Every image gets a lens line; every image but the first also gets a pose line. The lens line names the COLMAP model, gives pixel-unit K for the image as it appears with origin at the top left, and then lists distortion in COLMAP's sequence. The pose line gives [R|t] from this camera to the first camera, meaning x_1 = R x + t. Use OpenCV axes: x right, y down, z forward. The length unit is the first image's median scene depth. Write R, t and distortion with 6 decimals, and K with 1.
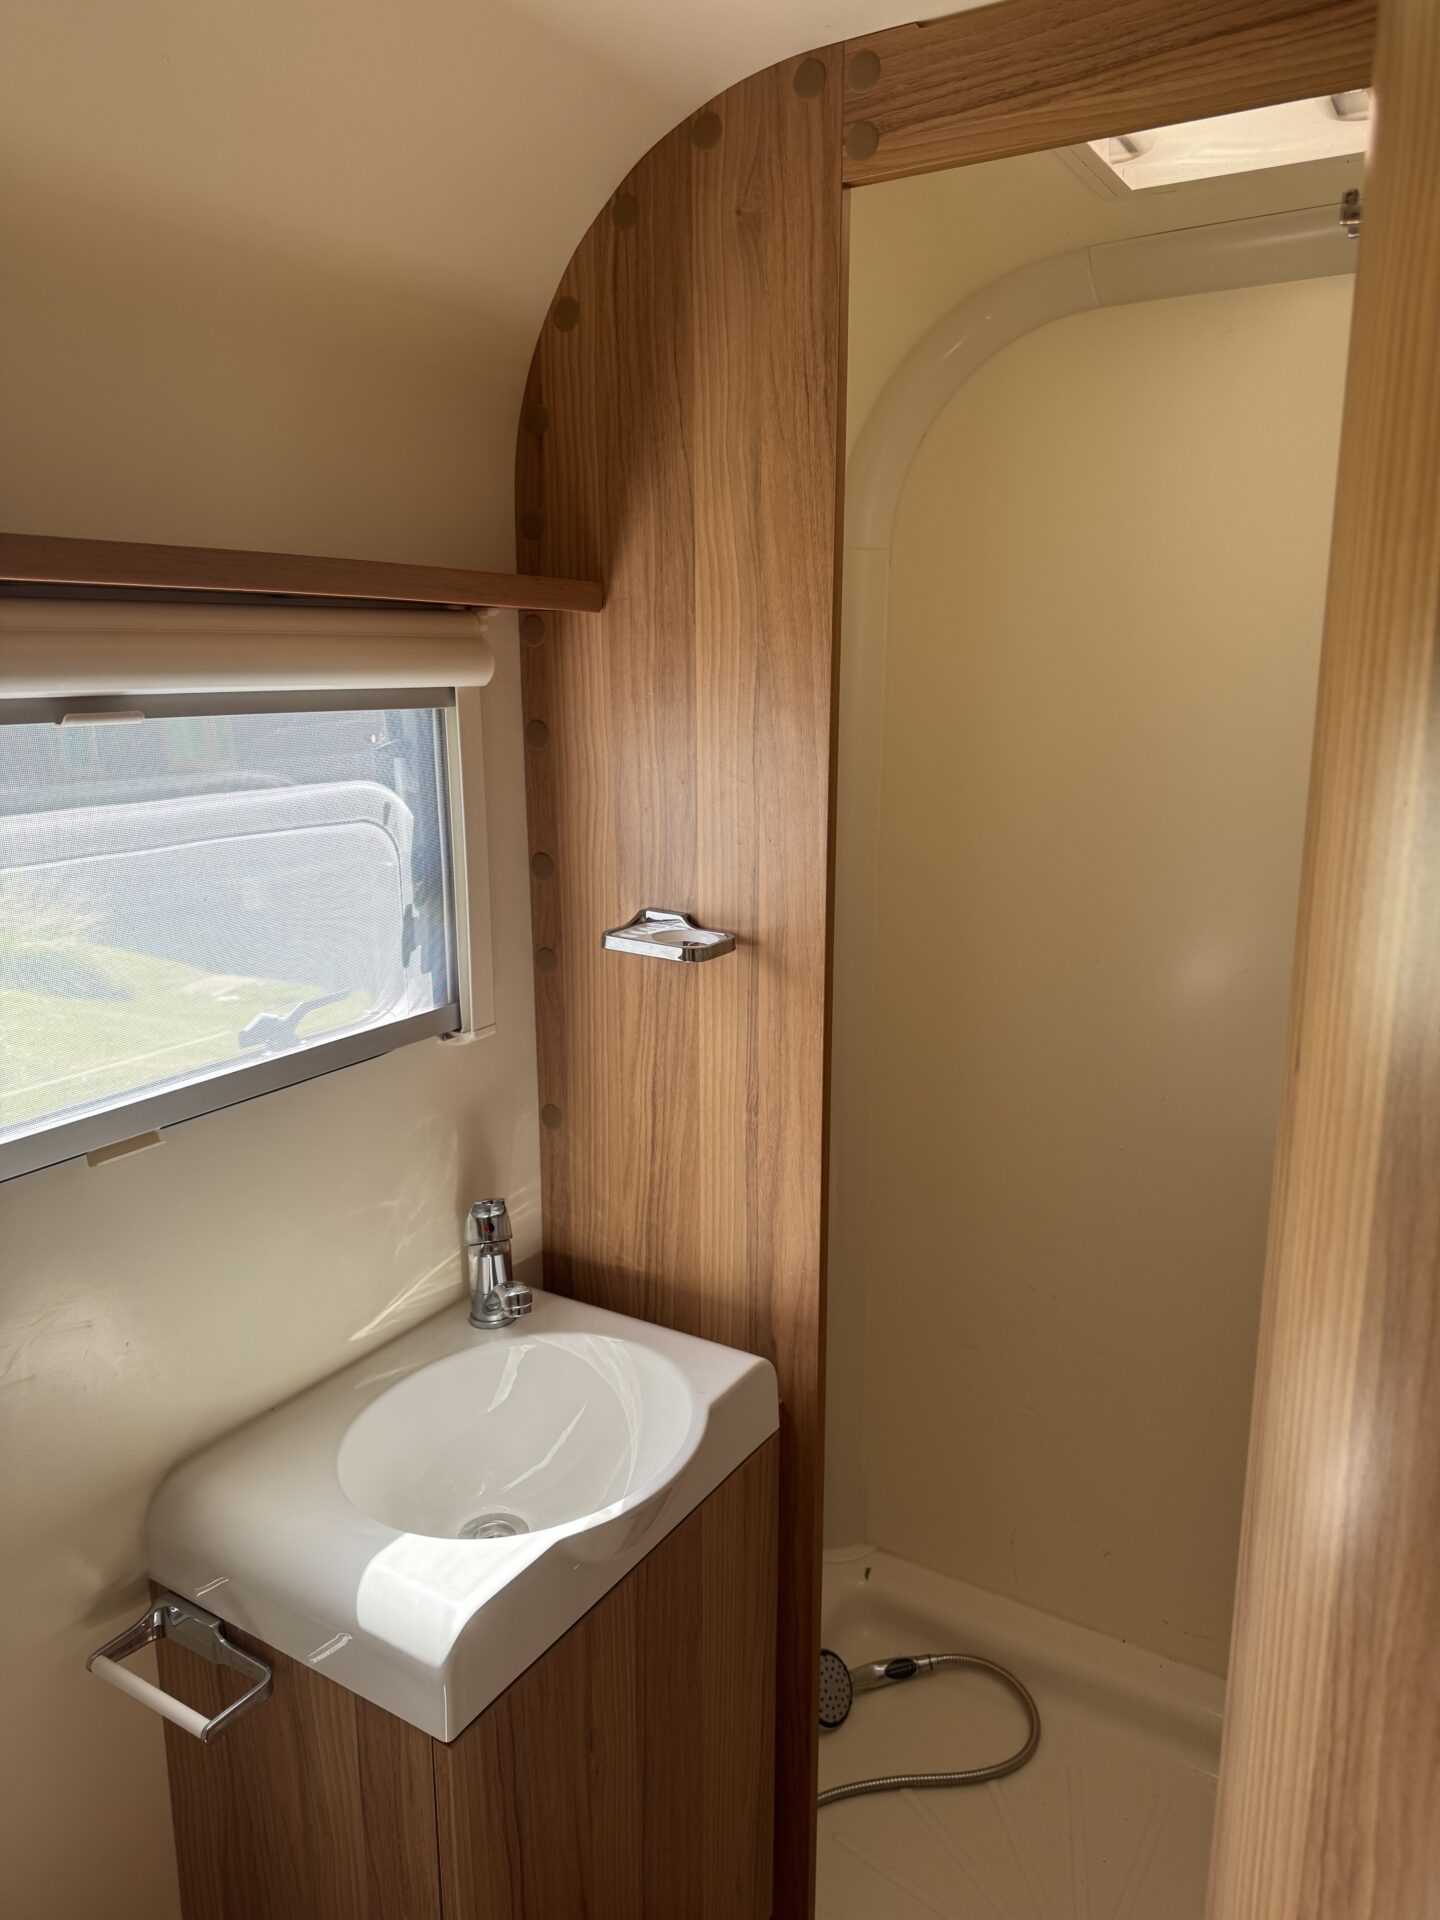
lens RADIAL K [[1354.5, 0, 733.7], [0, 1354.5, 958.1], [0, 0, 1]] dist [0.028025, -0.035995]
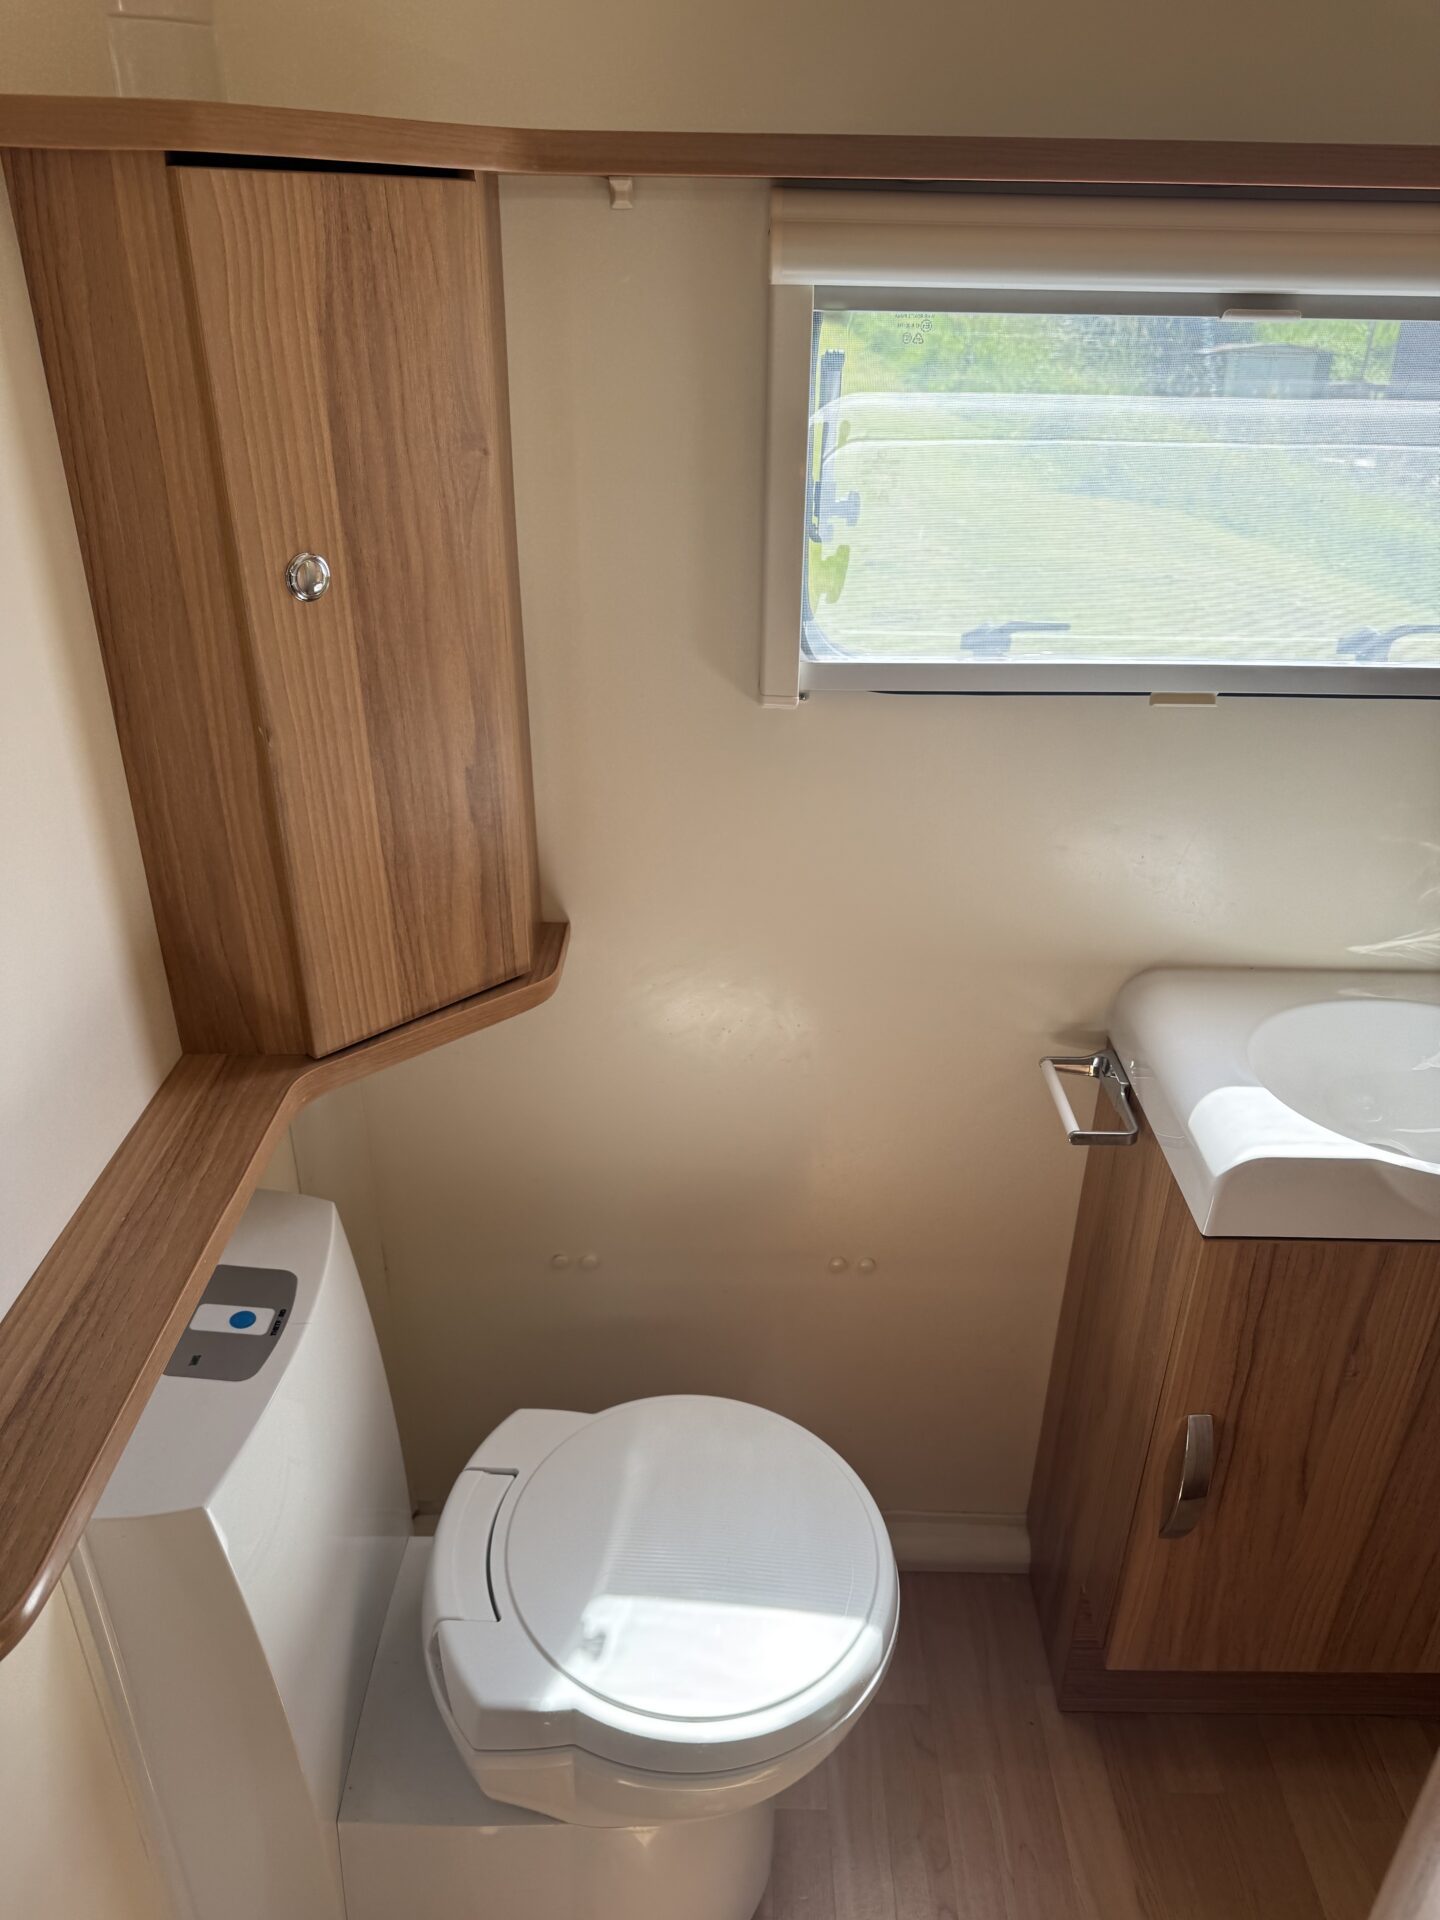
lens RADIAL K [[1354.5, 0, 733.7], [0, 1354.5, 958.1], [0, 0, 1]] dist [0.028025, -0.035995]
pose [[0.545823, 0.414070, -0.728439, 0.310690], [-0.206082, 0.908998, 0.362288, -0.007974], [0.812162, -0.047626, 0.581484, -0.041974]]
